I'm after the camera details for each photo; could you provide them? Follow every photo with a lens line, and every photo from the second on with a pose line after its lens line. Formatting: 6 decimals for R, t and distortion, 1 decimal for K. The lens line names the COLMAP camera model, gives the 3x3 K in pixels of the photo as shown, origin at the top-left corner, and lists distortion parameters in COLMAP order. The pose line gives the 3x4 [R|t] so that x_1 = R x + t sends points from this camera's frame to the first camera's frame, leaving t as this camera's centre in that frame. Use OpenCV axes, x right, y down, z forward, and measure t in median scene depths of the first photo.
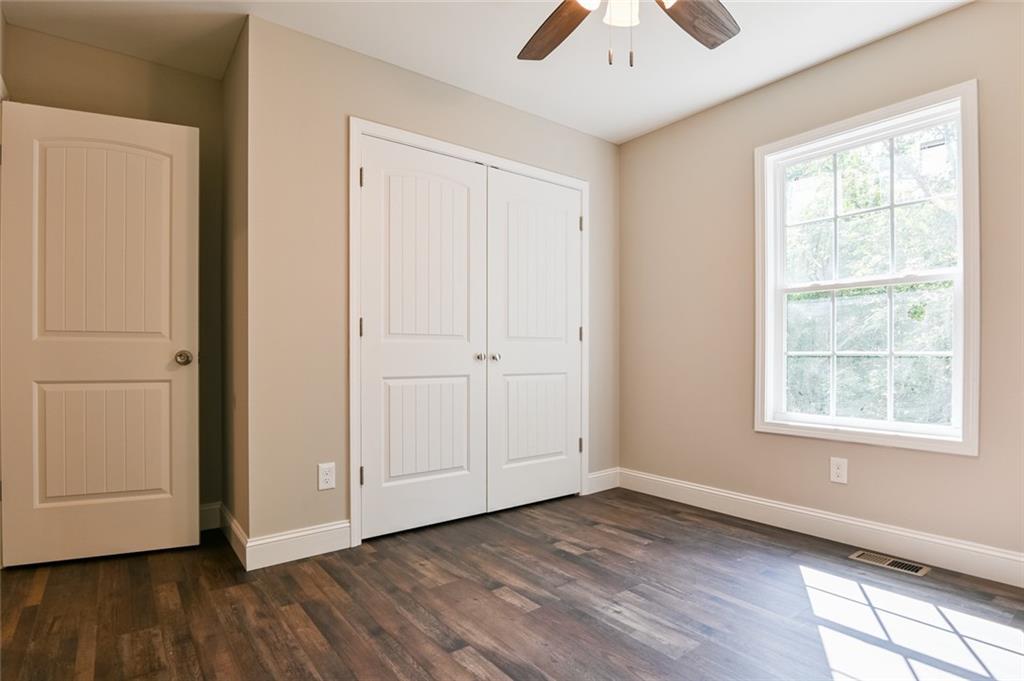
lens RADIAL K [[531.8, 0, 517.6], [0, 531.8, 353.9], [0, 0, 1]] dist [-0.027180, 0.000453]
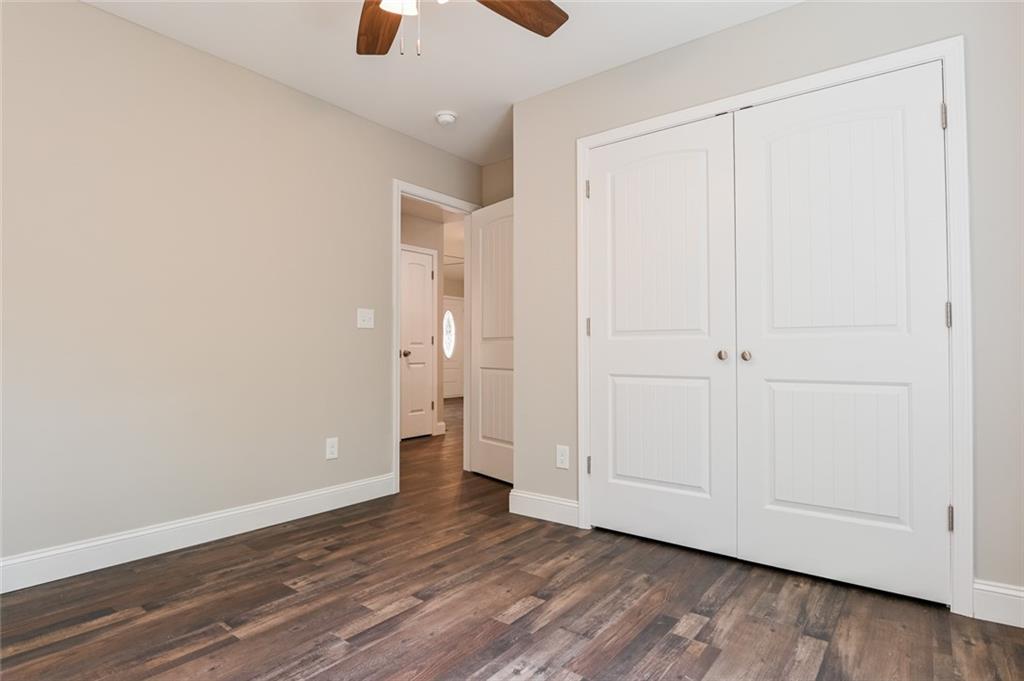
lens RADIAL K [[531.0, 0, 512.0], [0, 531.0, 340.5], [0, 0, 1]] dist [-0.025242, 0.000349]
pose [[0.254003, -0.020540, -0.966985, 0.741039], [-0.003687, 0.999747, -0.022204, 0.002437], [0.967196, 0.009205, 0.253863, 0.600399]]
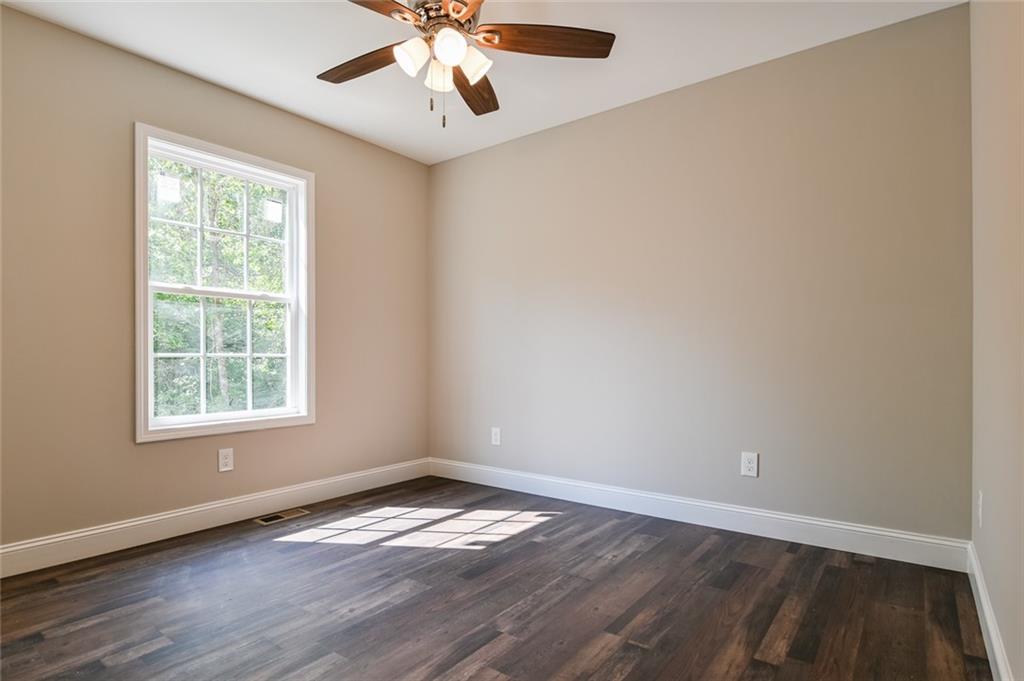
lens RADIAL K [[531.8, 0, 517.6], [0, 531.8, 353.9], [0, 0, 1]] dist [-0.027180, 0.000453]
pose [[-0.272424, 0.007813, 0.962145, -0.661539], [0.003409, 0.999969, -0.007155, 0.007119], [-0.962171, 0.001331, -0.272442, 0.740386]]
